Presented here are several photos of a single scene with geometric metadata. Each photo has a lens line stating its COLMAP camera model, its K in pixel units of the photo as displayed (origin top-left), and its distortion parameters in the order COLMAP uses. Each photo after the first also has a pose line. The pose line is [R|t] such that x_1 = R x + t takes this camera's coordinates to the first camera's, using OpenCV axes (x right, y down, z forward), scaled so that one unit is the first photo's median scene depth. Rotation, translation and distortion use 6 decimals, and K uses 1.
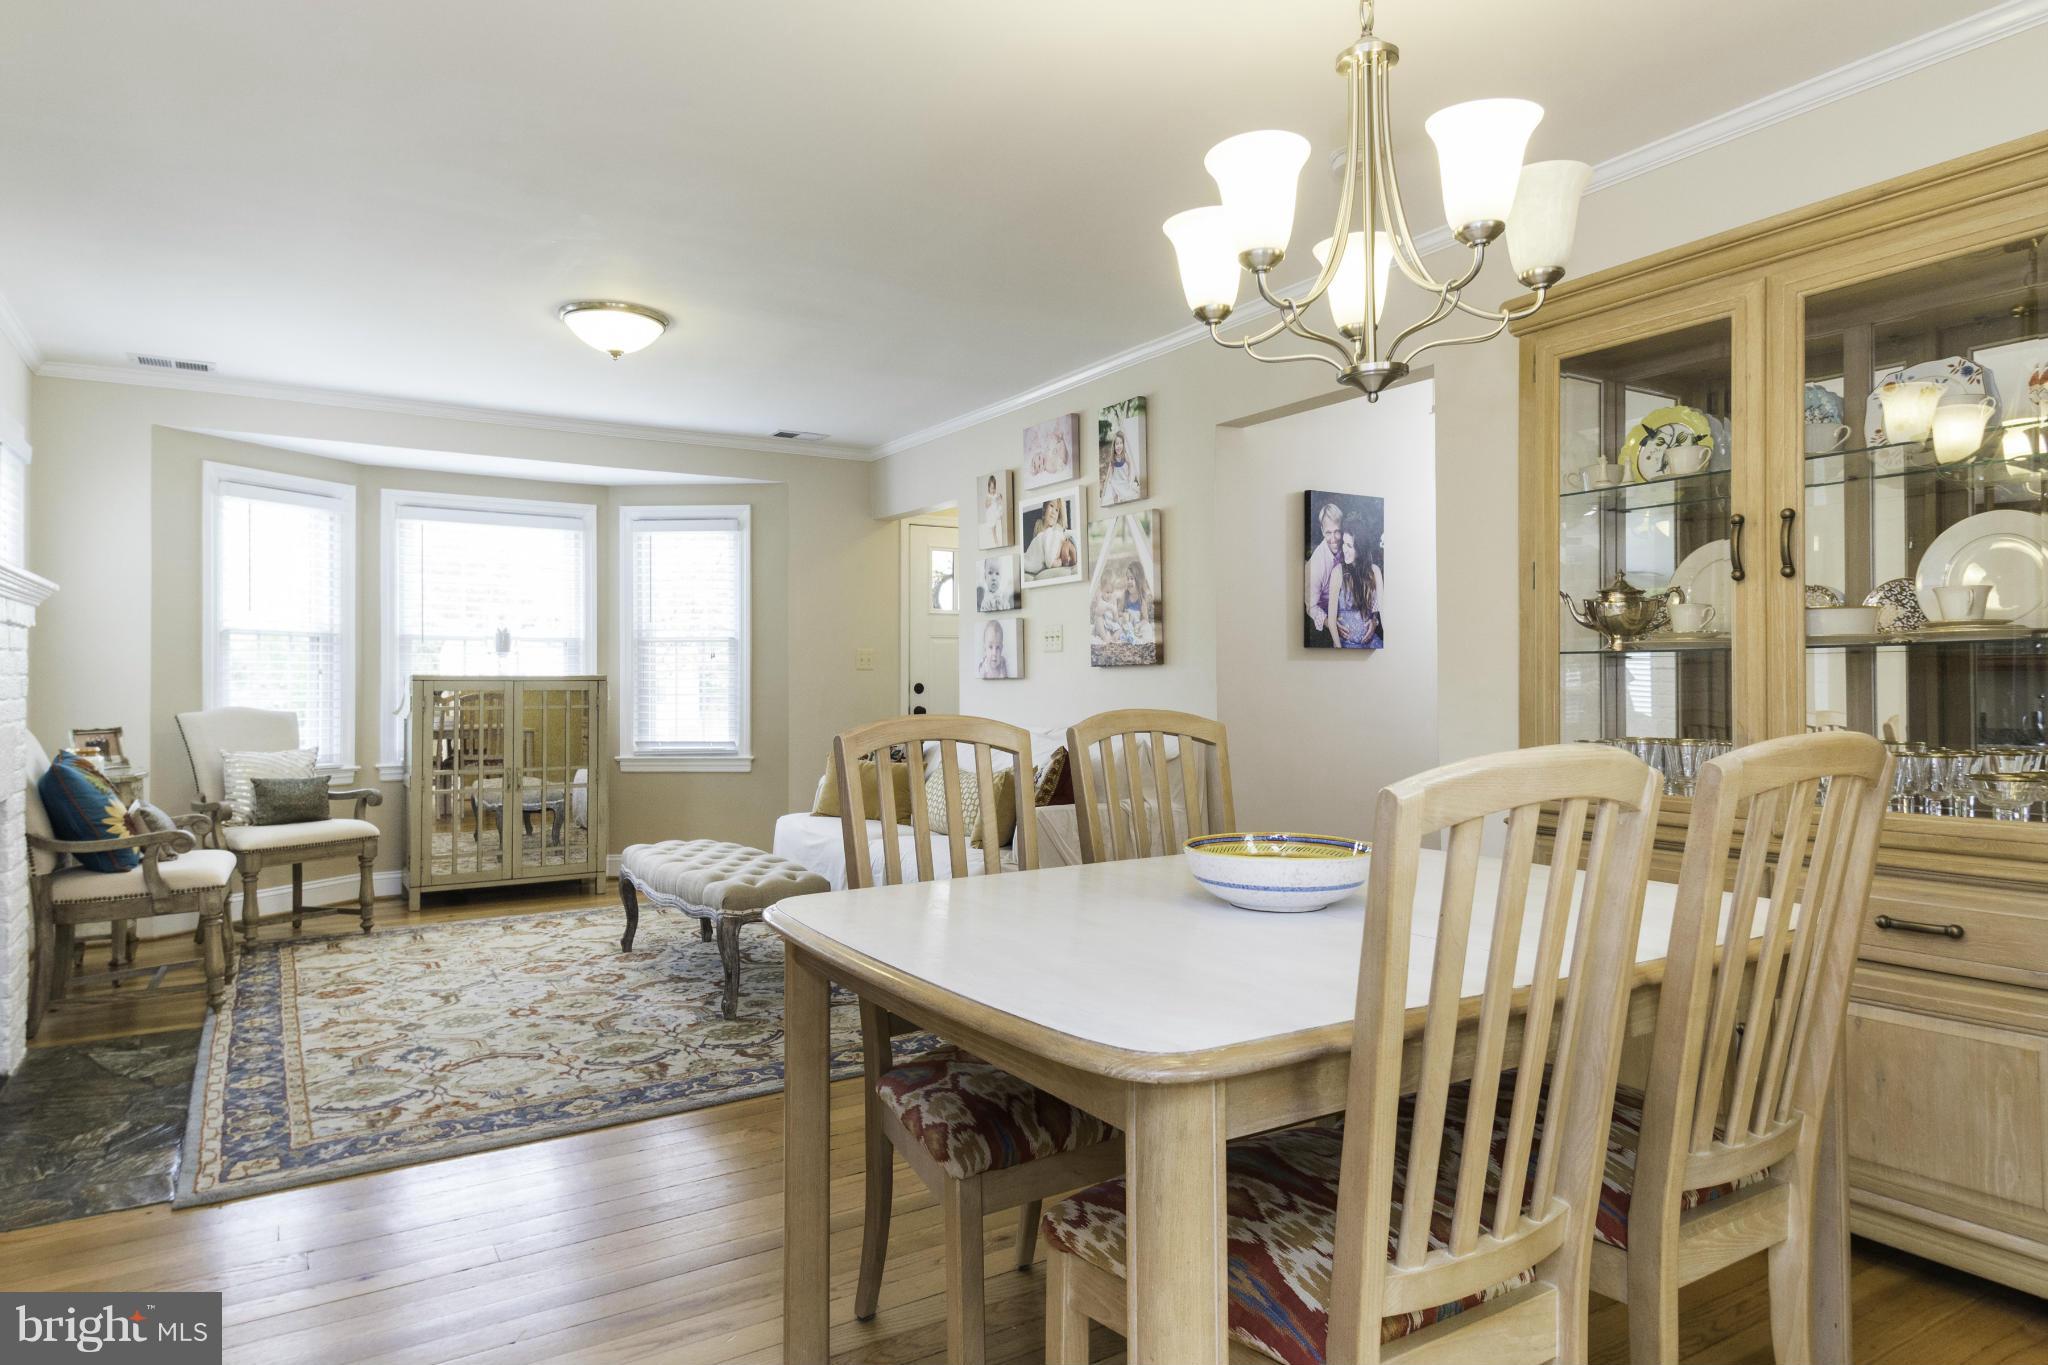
lens RADIAL K [[1115.6, 0, 1027.5], [0, 1115.6, 670.4], [0, 0, 1]] dist [-0.000570, -0.002199]
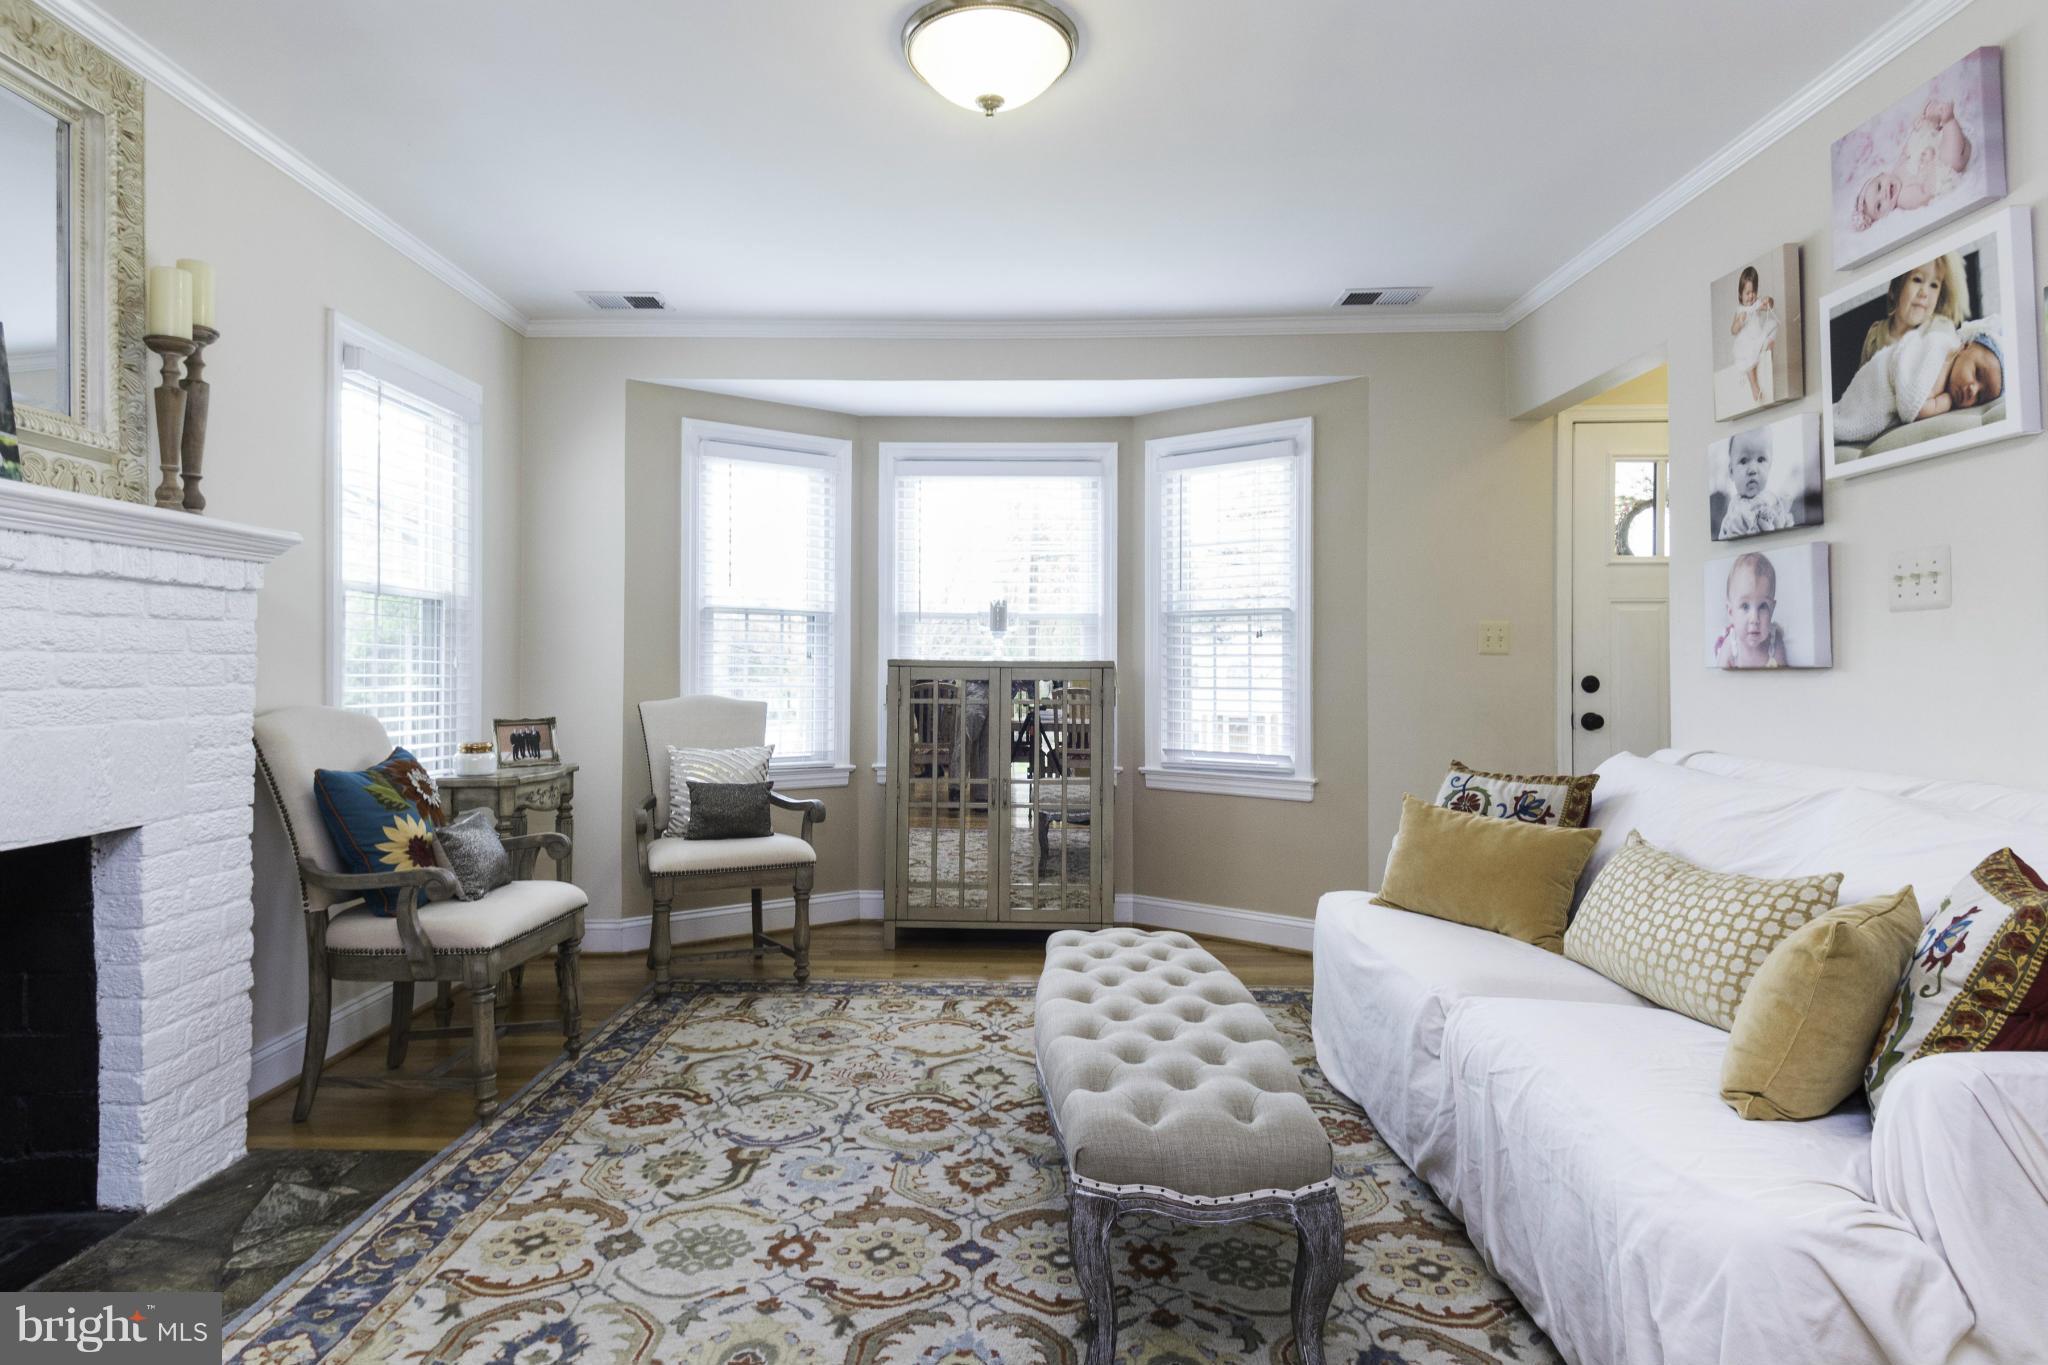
lens RADIAL K [[1089.8, 0, 1015.6], [0, 1089.8, 654.6], [0, 0, 1]] dist [0.046655, -0.032759]
pose [[0.832852, -0.001099, -0.553495, -0.033856], [-0.001691, 0.999988, -0.004530, 0.004569], [0.553493, 0.004709, 0.832840, 0.434757]]
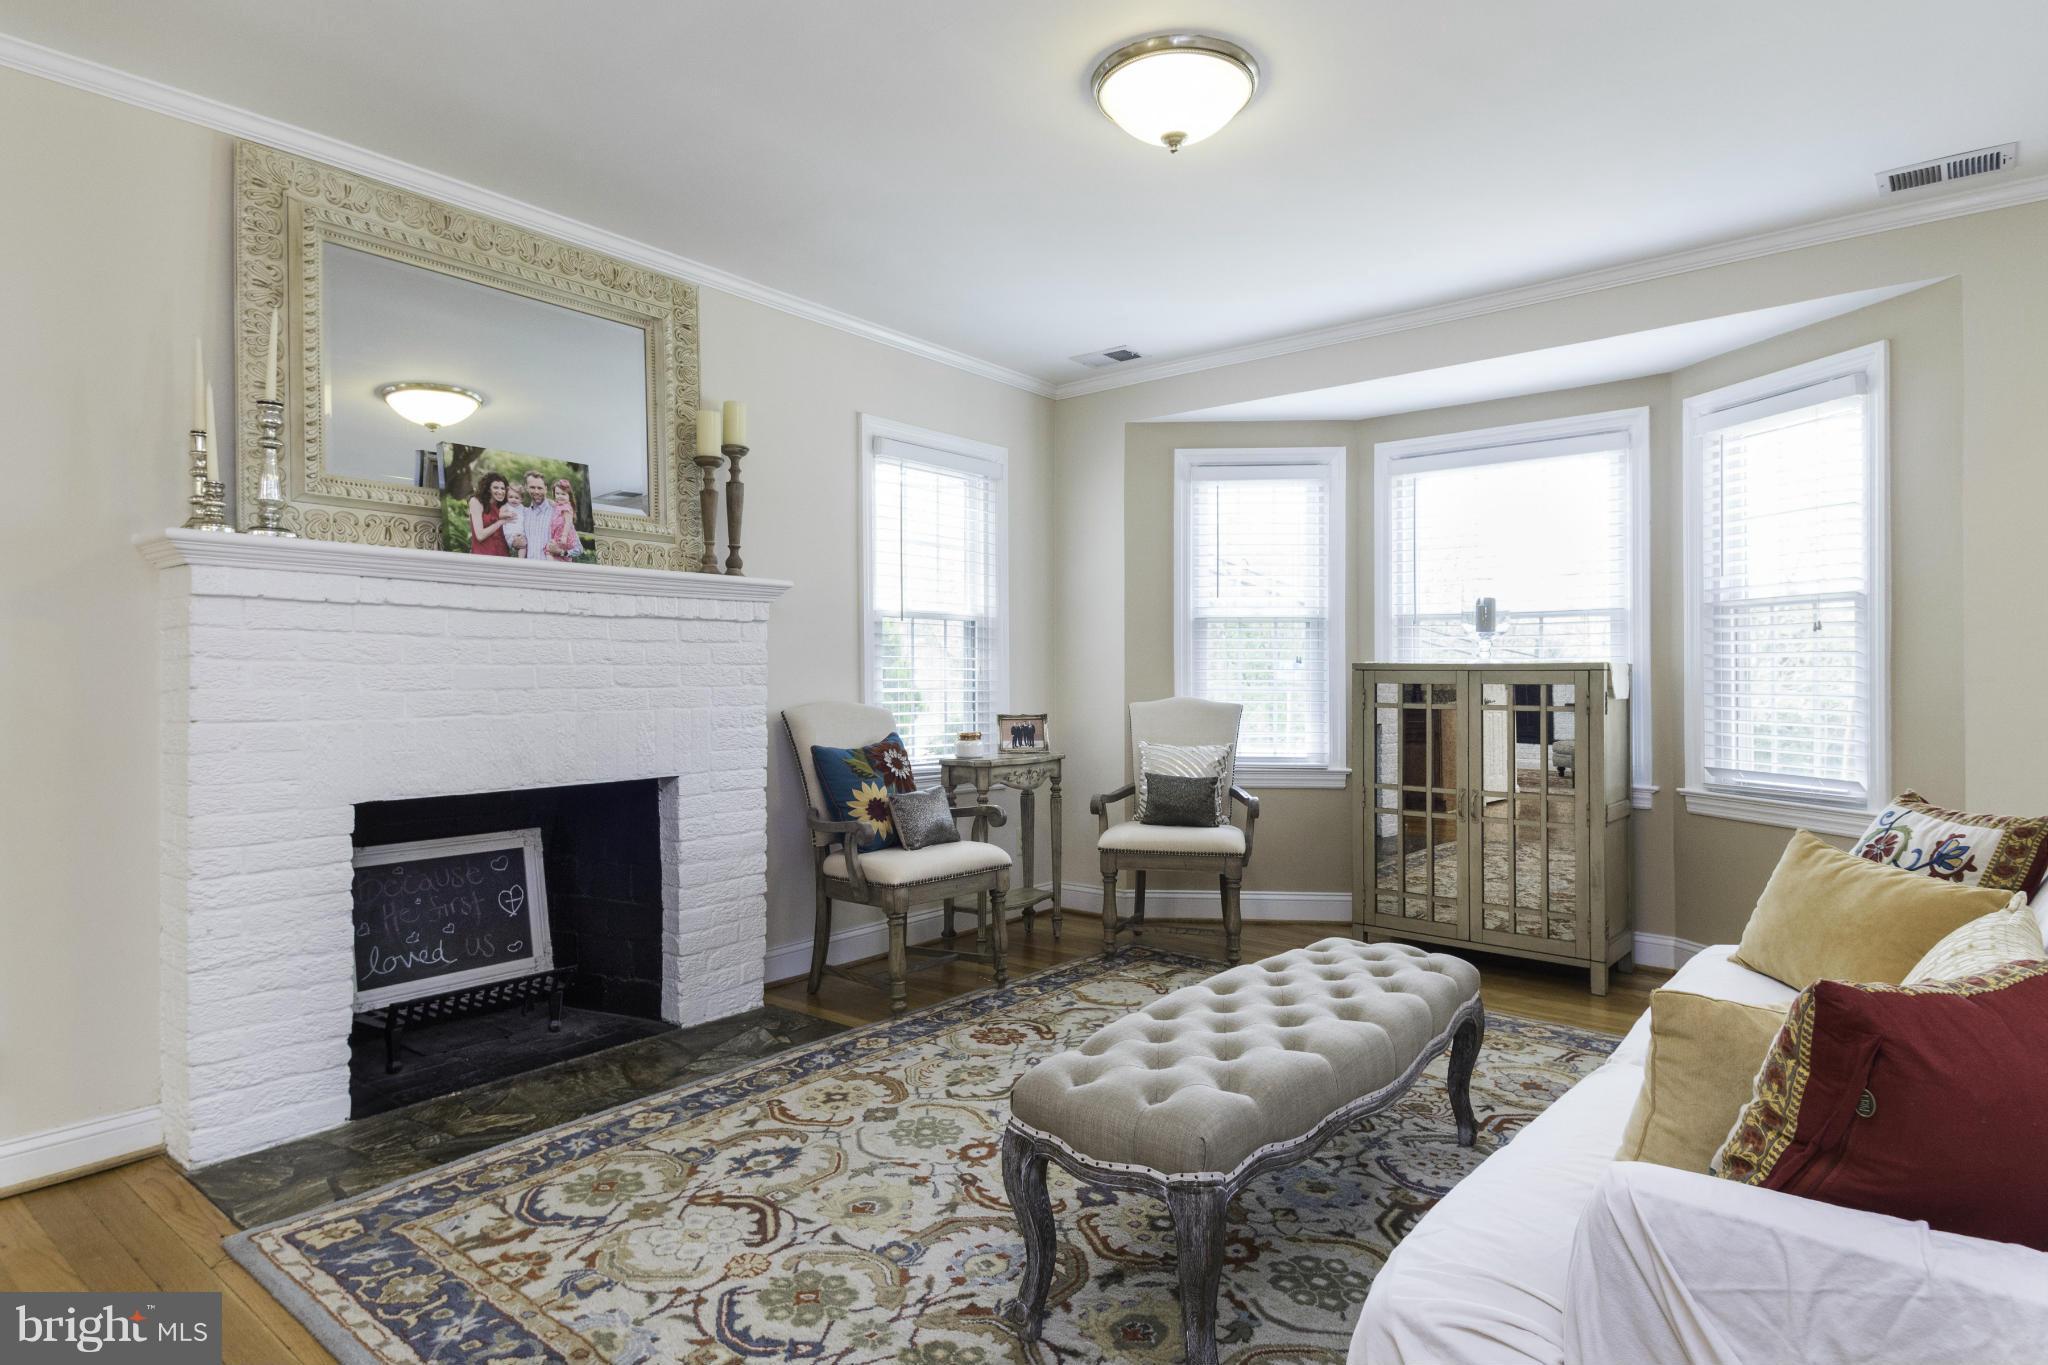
lens RADIAL K [[1089.8, 0, 1083.9], [0, 1089.8, 667.5], [0, 0, 1]] dist [0.046655, -0.032759]
pose [[0.348438, -0.003359, -0.937326, 0.151087], [0.008762, 0.999962, -0.000327, 0.006556], [0.937291, -0.008099, 0.348454, 0.604620]]
